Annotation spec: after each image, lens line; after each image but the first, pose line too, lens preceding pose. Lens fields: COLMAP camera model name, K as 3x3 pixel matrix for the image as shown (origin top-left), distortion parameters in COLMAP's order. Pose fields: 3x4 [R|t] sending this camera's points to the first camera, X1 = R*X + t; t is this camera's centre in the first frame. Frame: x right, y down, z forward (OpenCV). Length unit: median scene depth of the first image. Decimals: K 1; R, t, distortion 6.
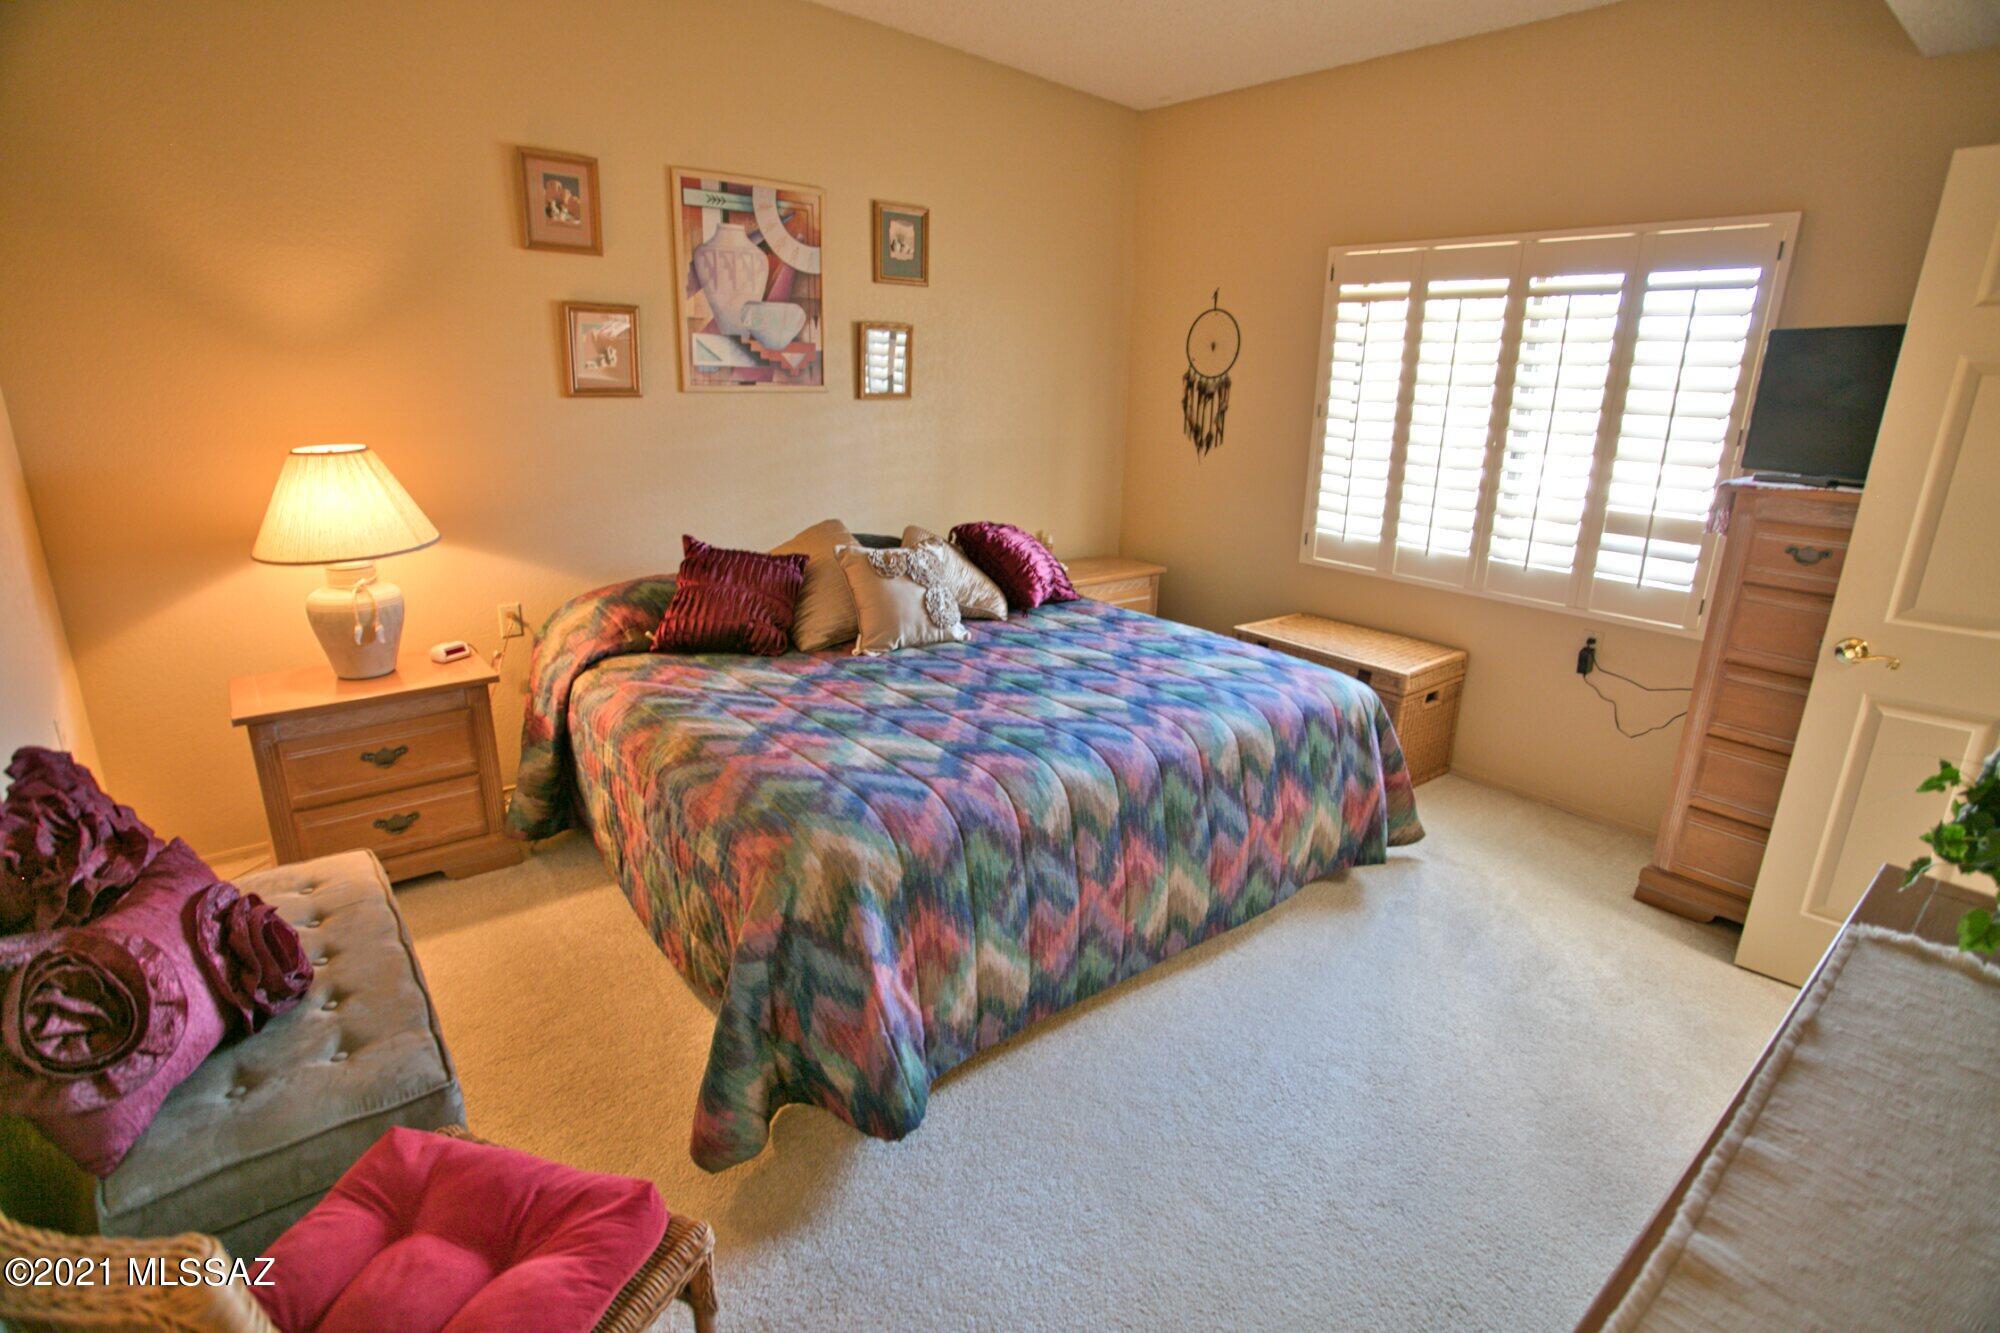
lens RADIAL K [[973.7, 0, 1011.5], [0, 973.7, 660.1], [0, 0, 1]] dist [-0.066363, 0.029324]
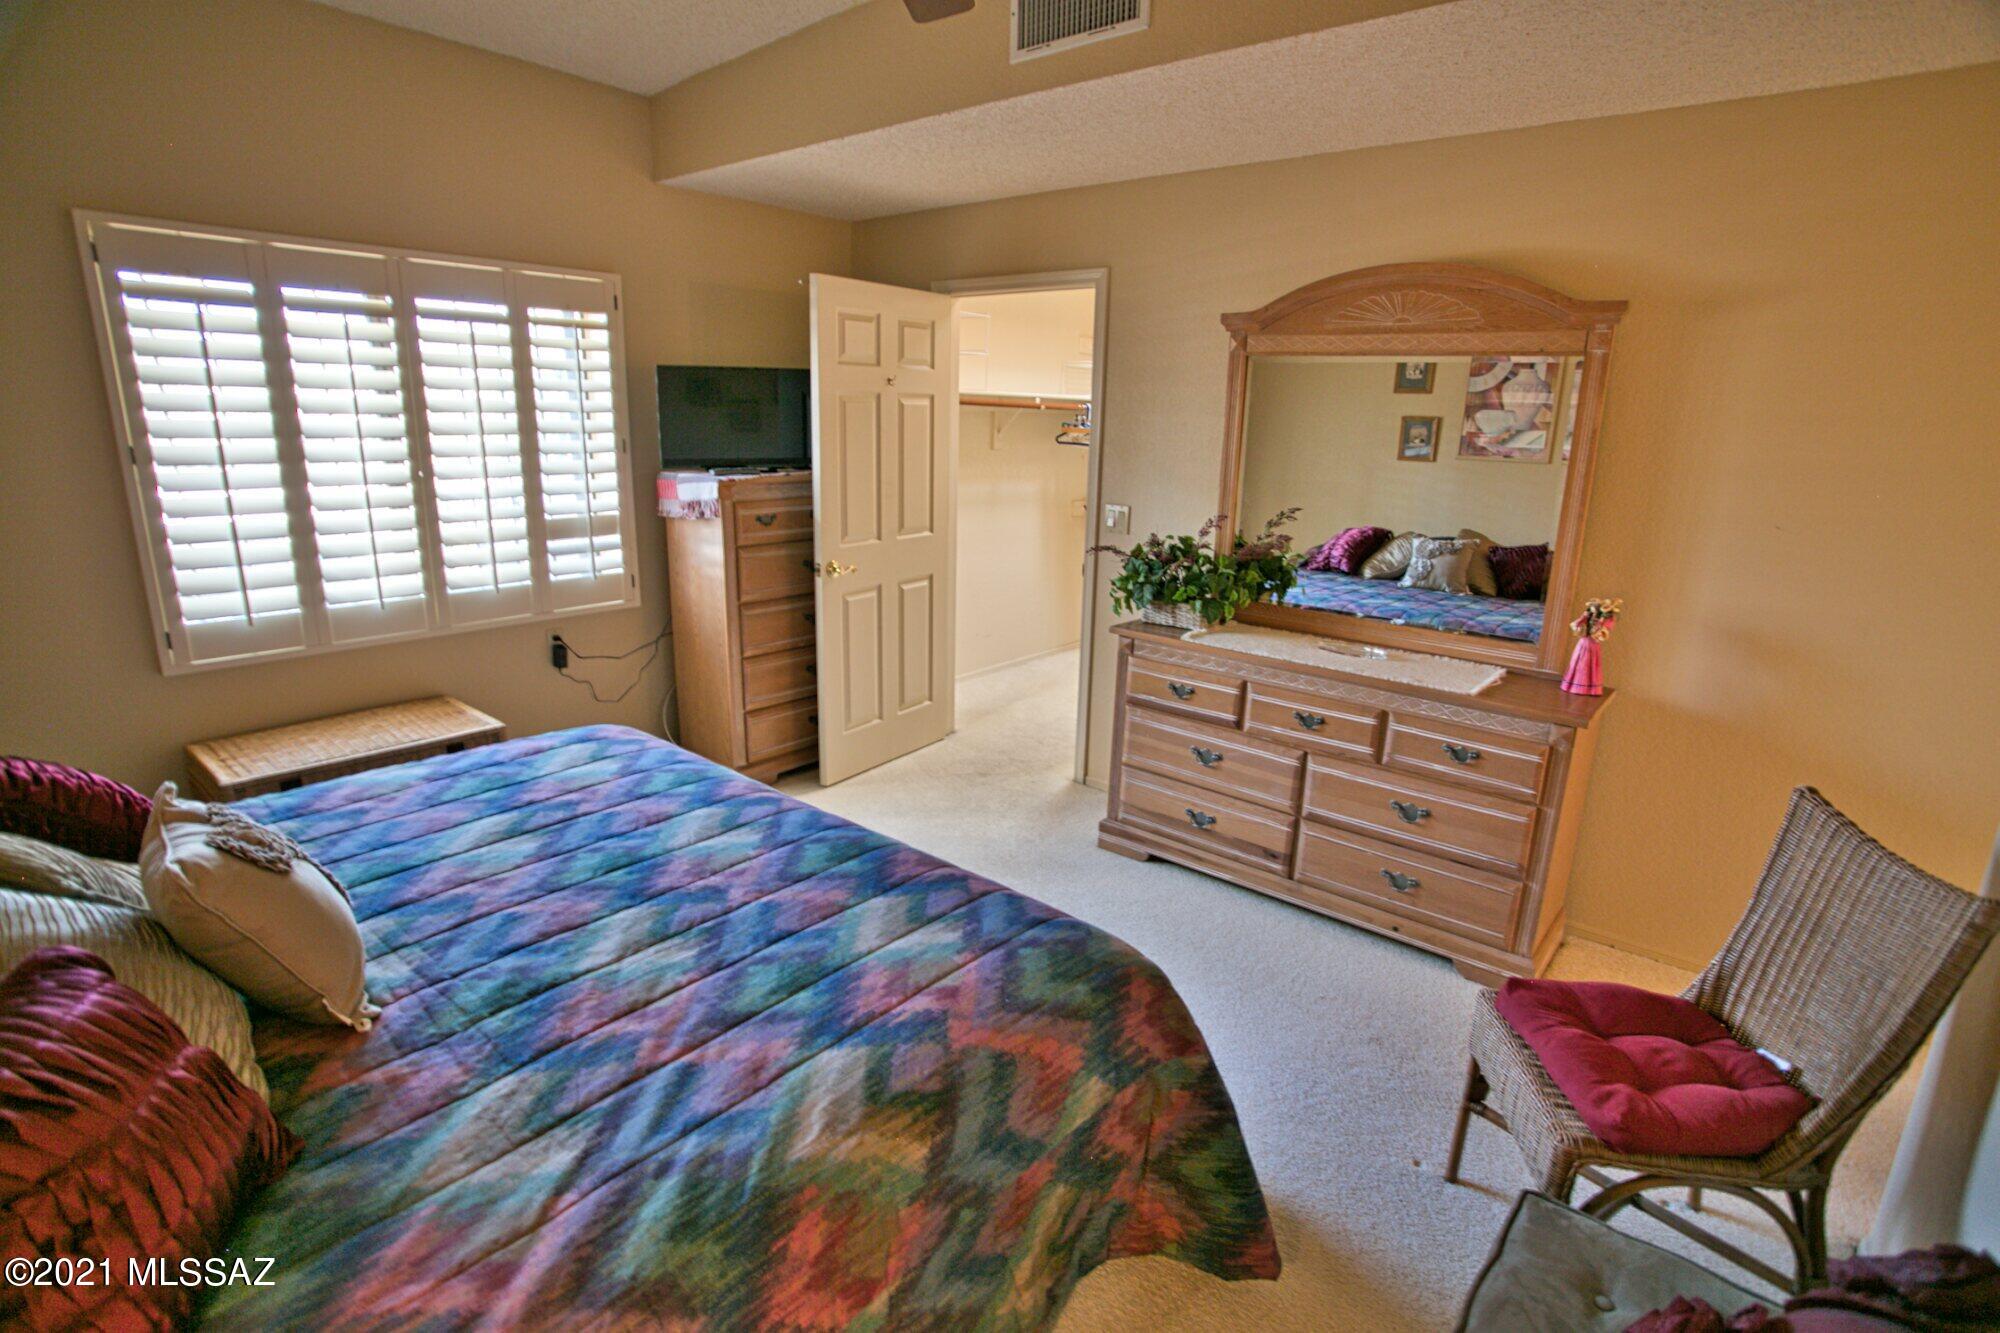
lens RADIAL K [[973.7, 0, 1011.5], [0, 973.7, 660.1], [0, 0, 1]] dist [-0.066363, 0.029324]
pose [[-0.174273, -0.275414, 0.945397, -0.634286], [0.248686, 0.916656, 0.312883, -0.250183], [-0.952777, 0.289635, -0.091257, 0.713972]]
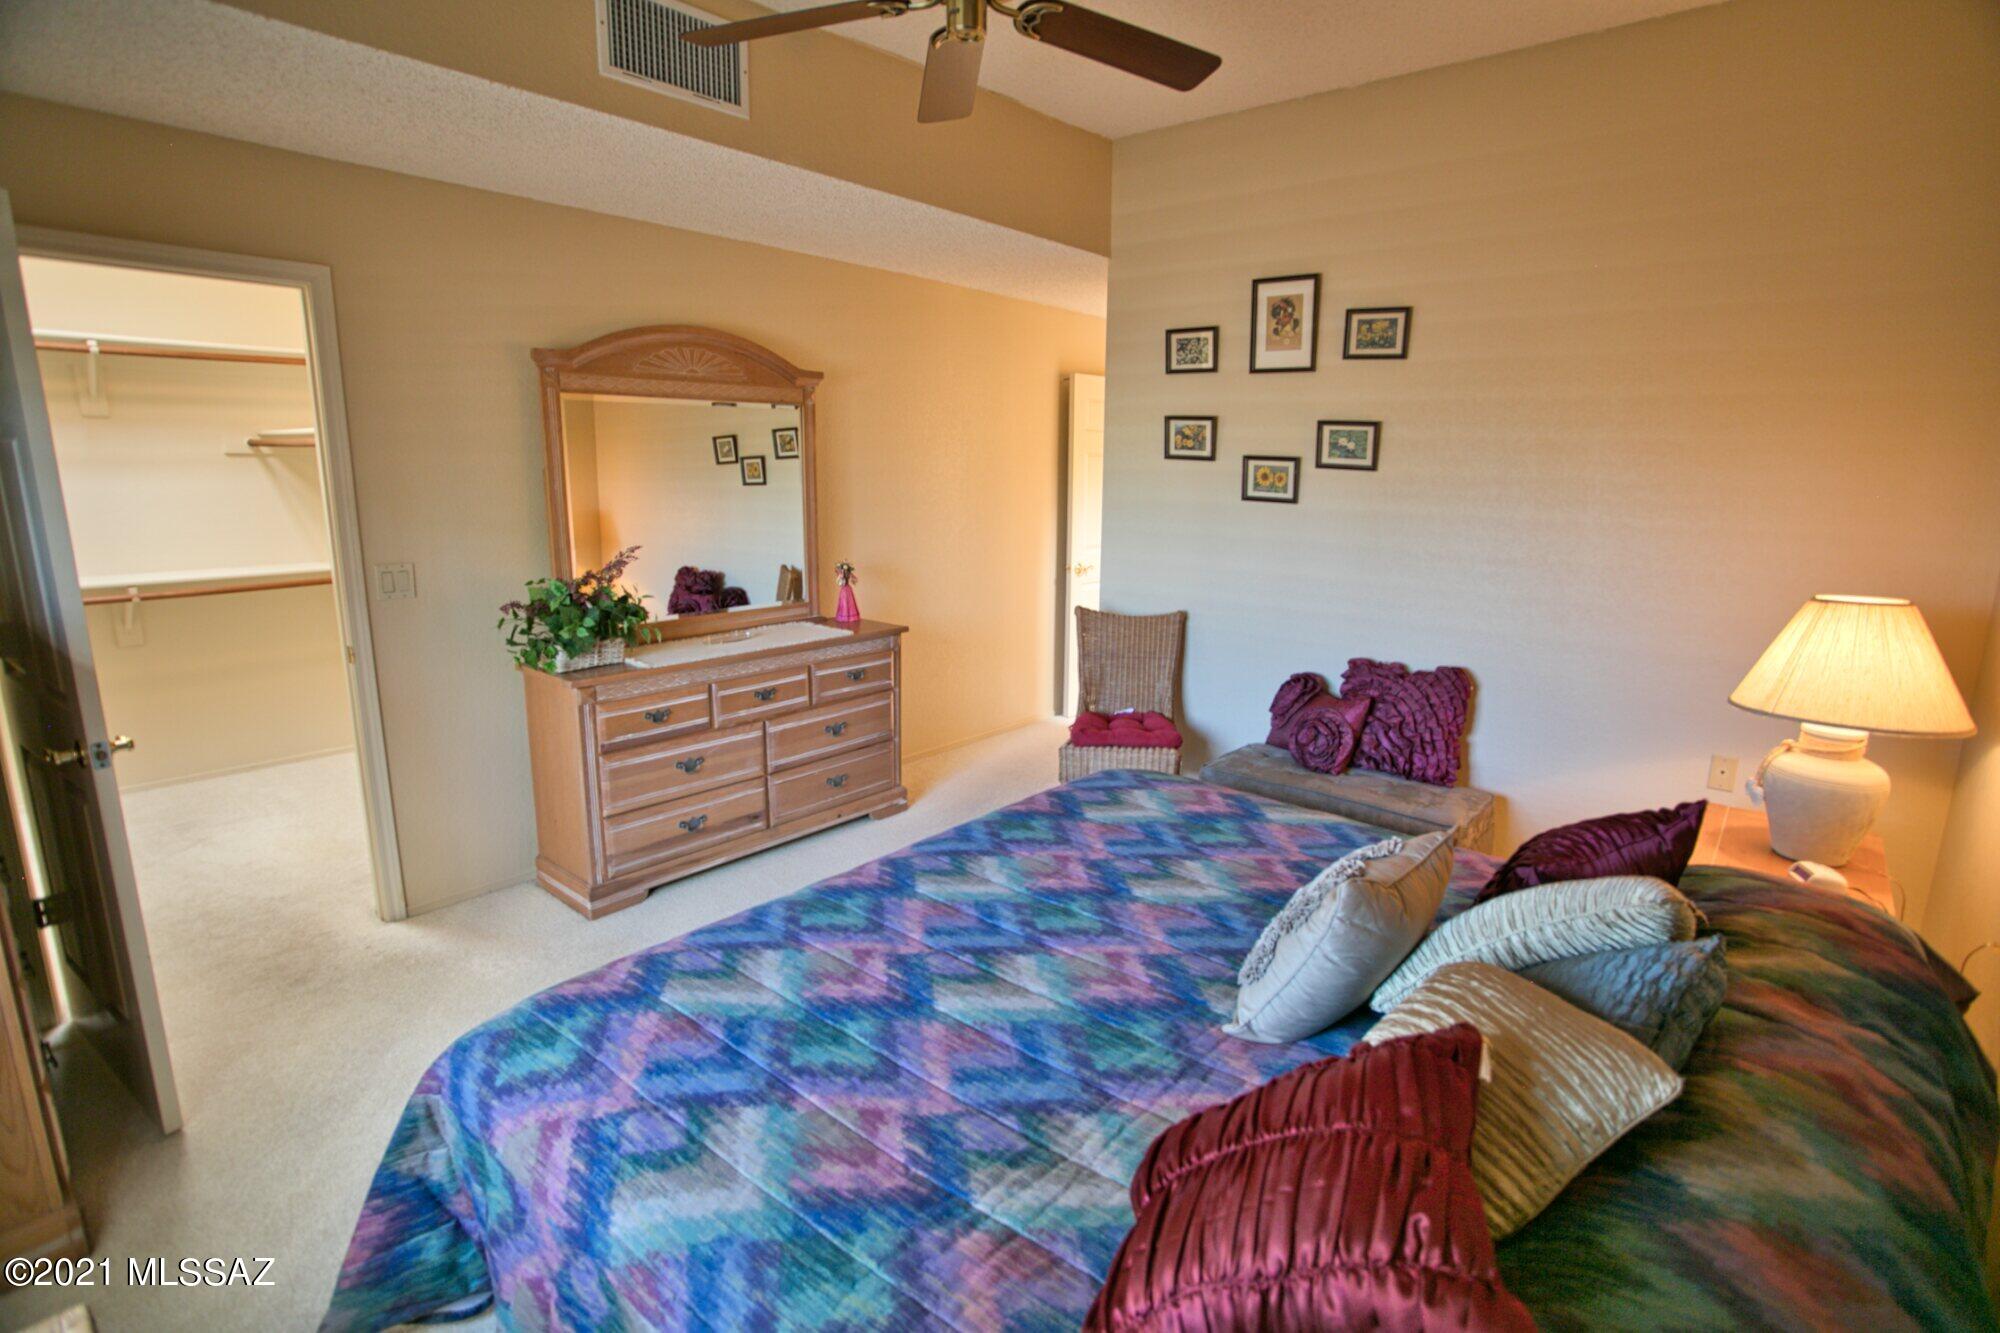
lens RADIAL K [[973.7, 0, 1011.5], [0, 973.7, 660.1], [0, 0, 1]] dist [-0.066363, 0.029324]
pose [[-0.985520, -0.005735, -0.169462, 0.165931], [-0.084995, 0.881505, 0.464463, -0.451295], [0.146718, 0.472141, -0.869228, 1.475470]]
